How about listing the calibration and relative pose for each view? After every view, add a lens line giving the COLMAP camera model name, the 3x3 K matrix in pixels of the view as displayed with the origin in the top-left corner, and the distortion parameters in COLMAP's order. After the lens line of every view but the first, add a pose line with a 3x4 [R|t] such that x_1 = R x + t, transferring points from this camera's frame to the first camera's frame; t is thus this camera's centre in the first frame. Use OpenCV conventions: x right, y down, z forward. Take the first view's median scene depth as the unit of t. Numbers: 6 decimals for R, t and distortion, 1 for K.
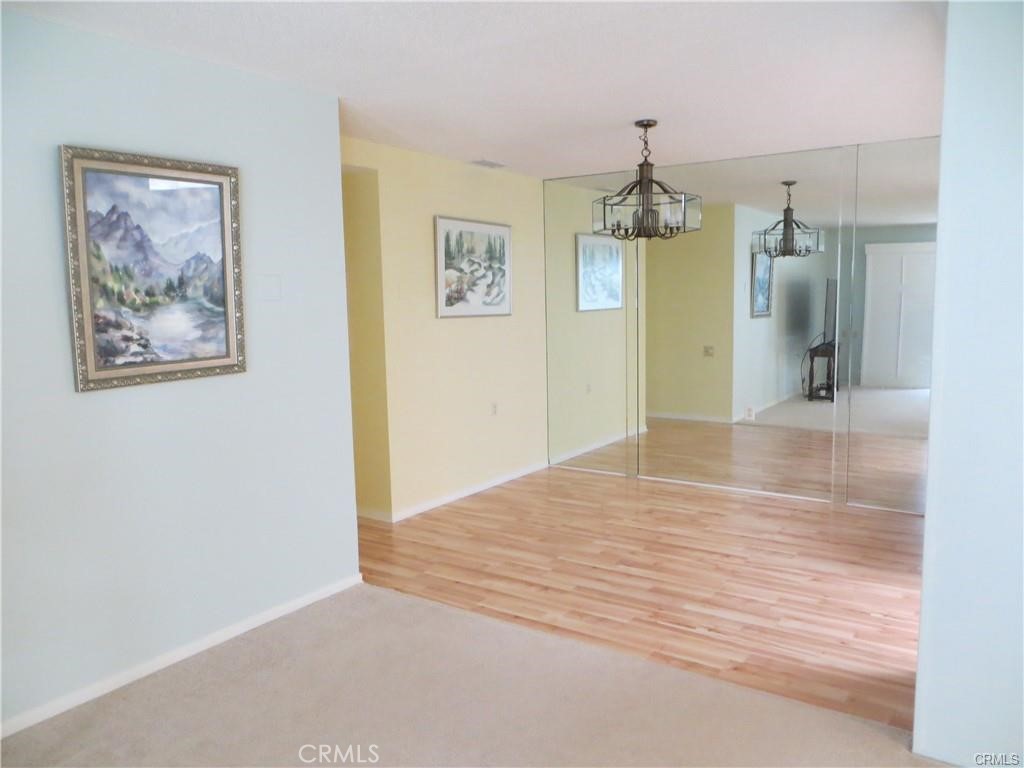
lens RADIAL K [[788.7, 0, 512.2], [0, 788.7, 381.9], [0, 0, 1]] dist [-0.009731, -0.001342]
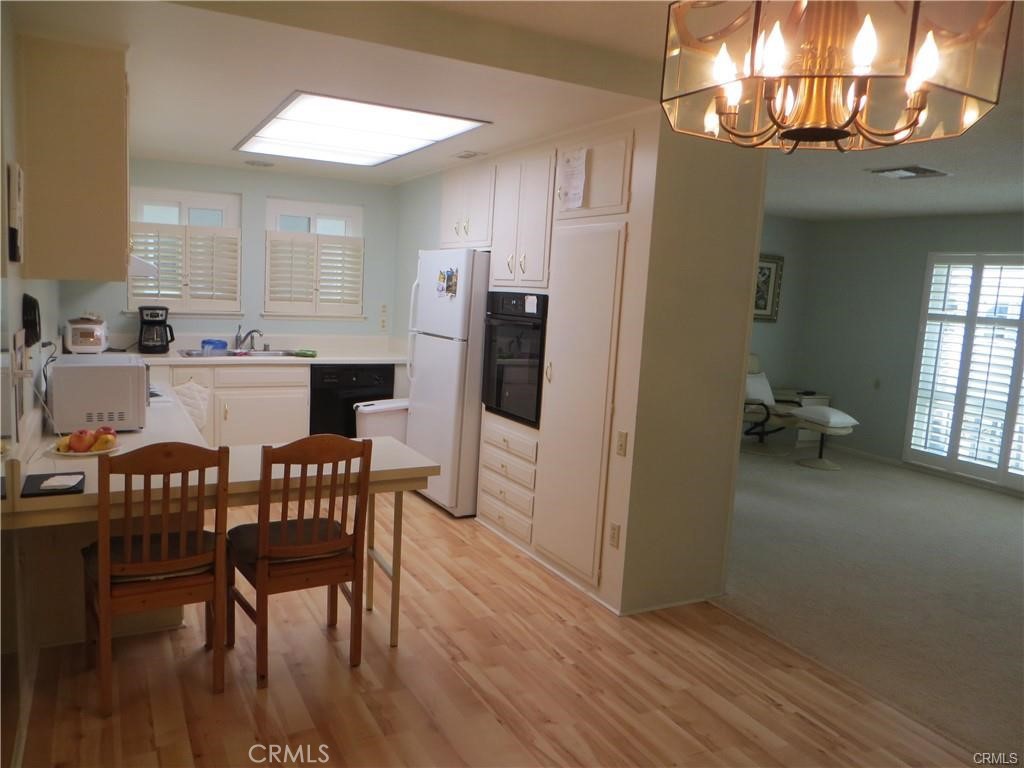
lens RADIAL K [[788.7, 0, 509.7], [0, 788.7, 387.1], [0, 0, 1]] dist [-0.009731, -0.001342]
pose [[-0.883871, -0.098372, 0.457269, 0.151167], [0.009816, 0.973517, 0.228405, -0.207391], [-0.467628, 0.206369, -0.859498, 1.749338]]
